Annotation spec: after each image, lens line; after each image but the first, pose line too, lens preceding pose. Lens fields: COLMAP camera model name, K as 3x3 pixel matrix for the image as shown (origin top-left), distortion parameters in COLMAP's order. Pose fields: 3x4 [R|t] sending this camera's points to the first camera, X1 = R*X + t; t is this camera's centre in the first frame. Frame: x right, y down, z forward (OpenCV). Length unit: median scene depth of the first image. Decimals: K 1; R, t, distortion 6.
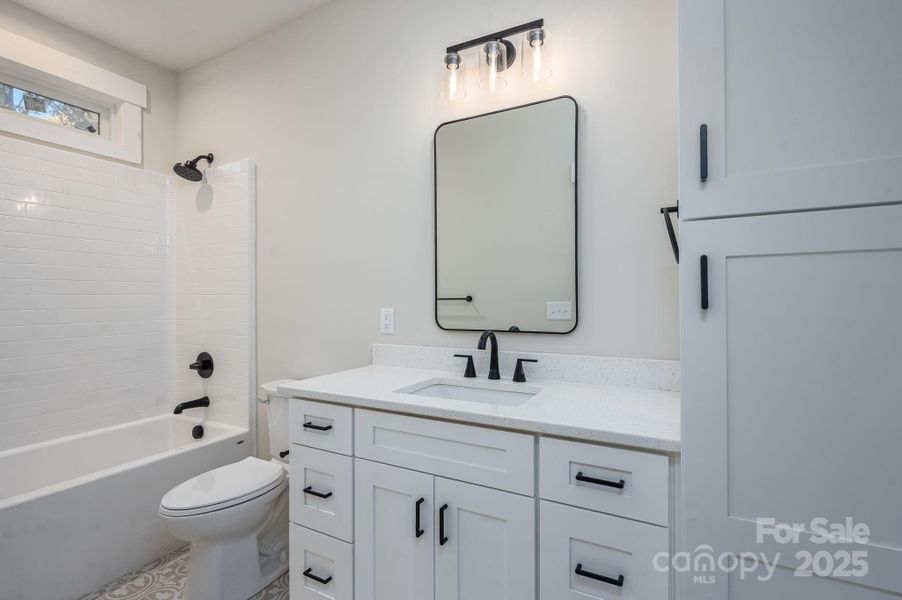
lens RADIAL K [[429.4, 0, 450.7], [0, 429.4, 289.2], [0, 0, 1]] dist [-0.010271, -0.000602]
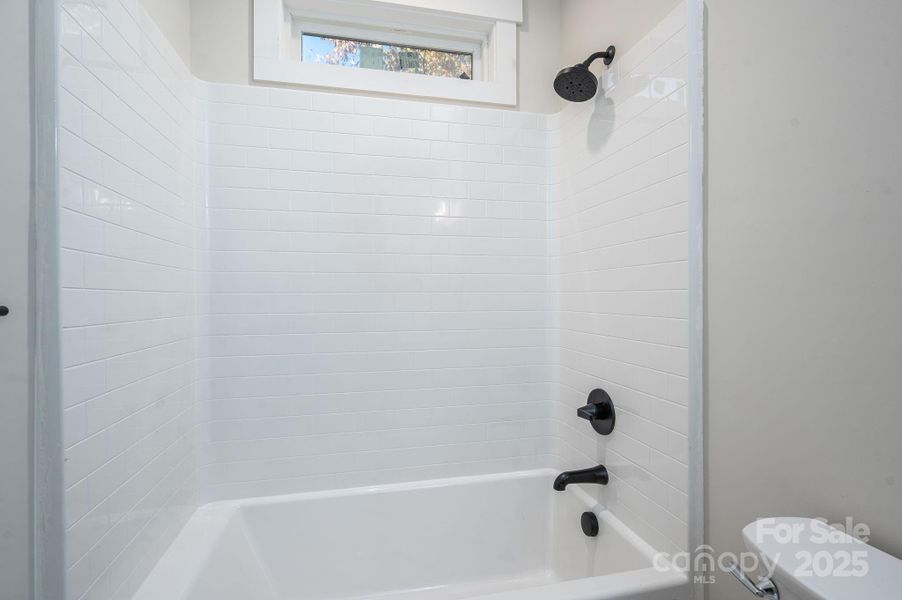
lens RADIAL K [[441.7, 0, 451.0], [0, 441.7, 300.0], [0, 0, 1]] dist [0.001706, 0.000145]
pose [[0.666481, 0.011250, -0.745437, -0.267149], [0.005607, 0.999782, 0.020102, 0.012456], [0.745501, -0.017577, 0.666273, 0.454543]]
